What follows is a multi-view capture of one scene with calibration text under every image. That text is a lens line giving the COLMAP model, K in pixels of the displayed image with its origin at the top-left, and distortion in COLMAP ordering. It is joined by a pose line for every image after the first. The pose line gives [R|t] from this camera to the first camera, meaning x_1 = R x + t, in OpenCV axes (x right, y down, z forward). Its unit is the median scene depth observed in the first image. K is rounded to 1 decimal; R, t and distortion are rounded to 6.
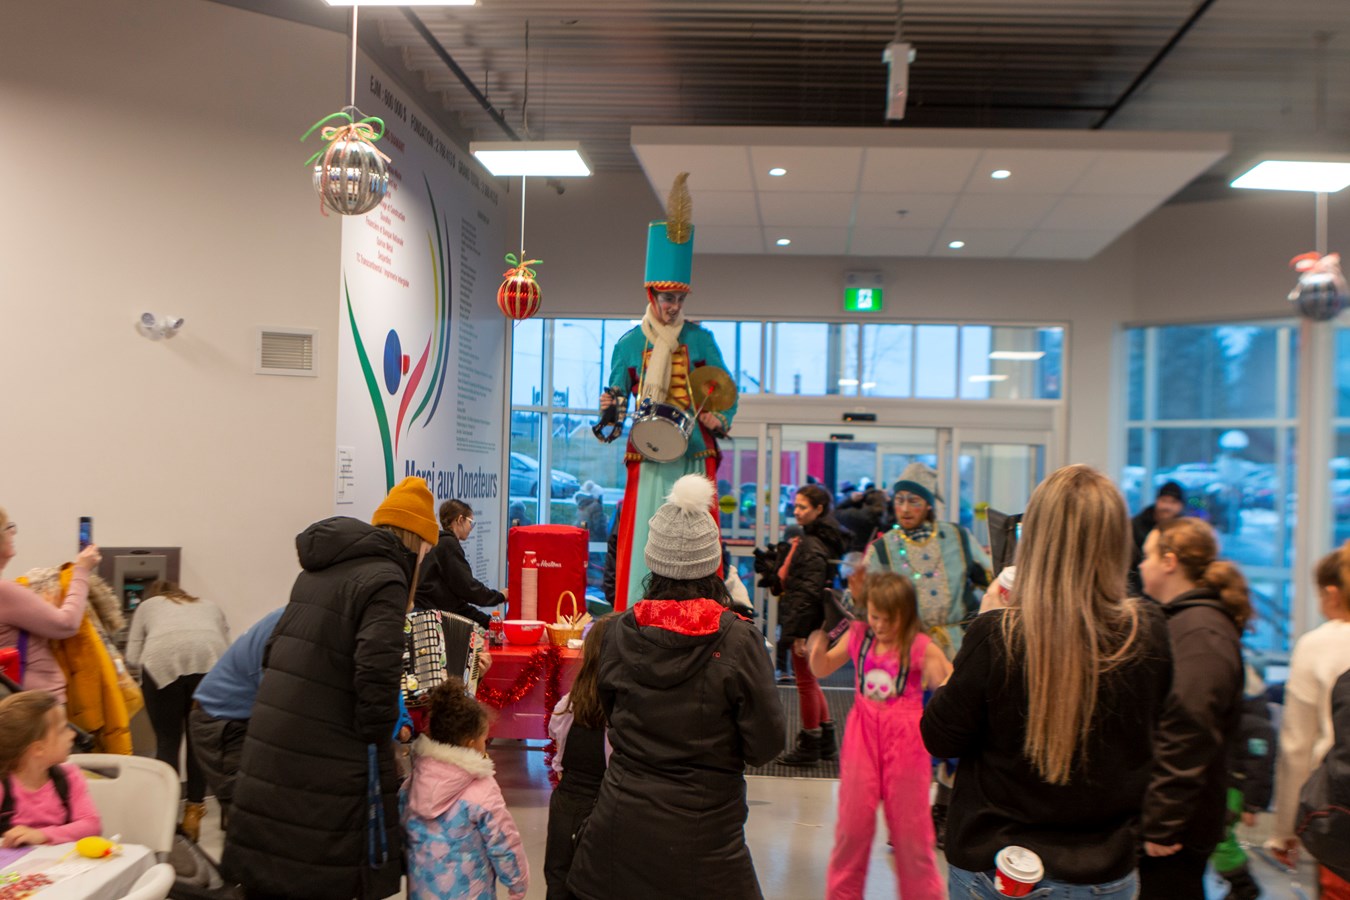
lens RADIAL K [[1464.3, 0, 671.6], [0, 1464.3, 468.8], [0, 0, 1]] dist [-0.077362, 0.214726]
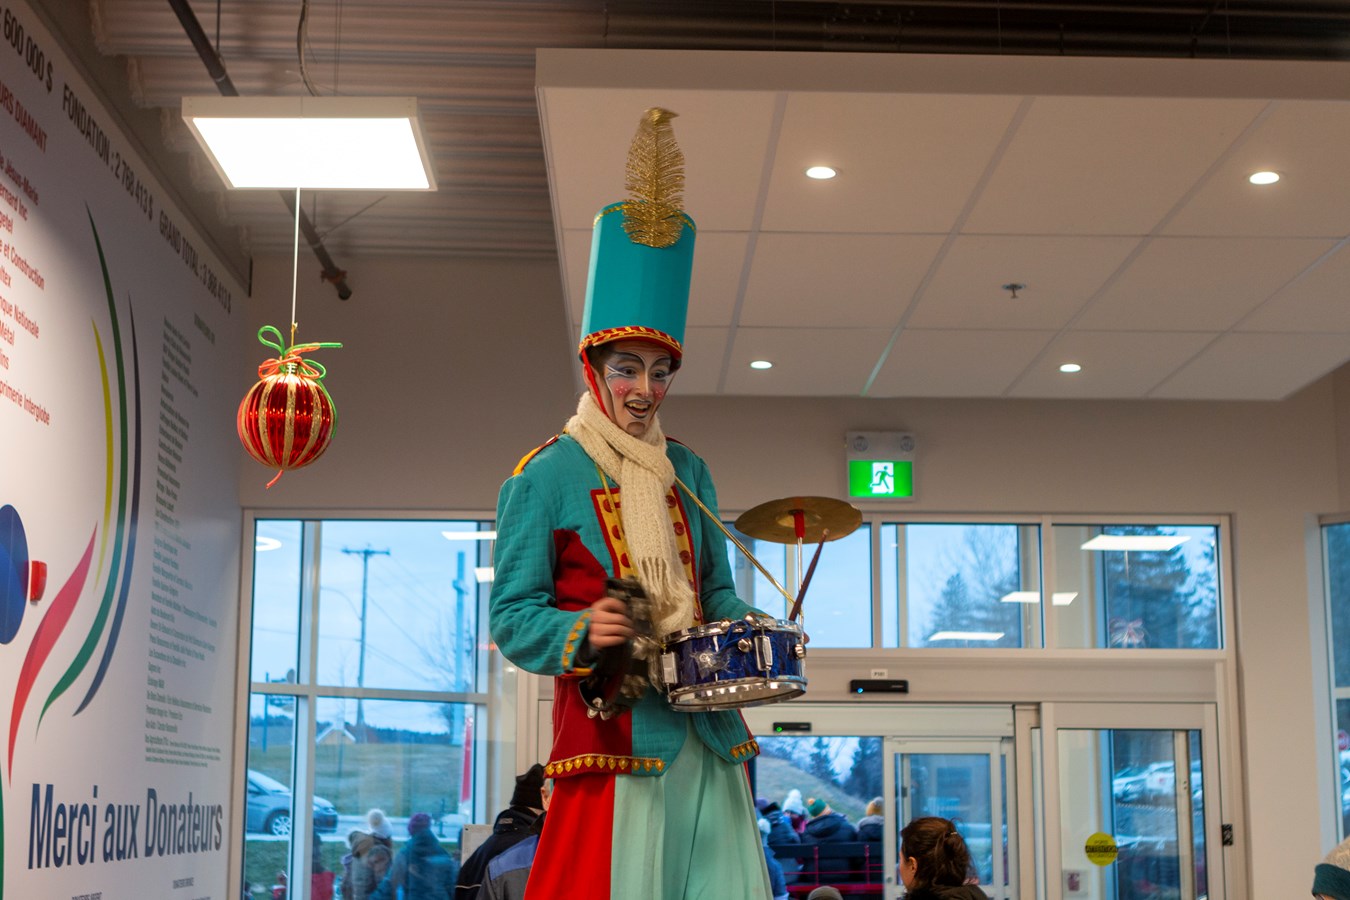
lens RADIAL K [[1912.6, 0, 675.0], [0, 1912.6, 450.0], [0, 0, 1]] dist [-0.035829, 0.046626]
pose [[0.992928, -0.003962, 0.118653, -0.041456], [0.024271, 0.985108, -0.170215, -0.001987], [-0.116211, 0.171891, 0.978237, 0.306200]]
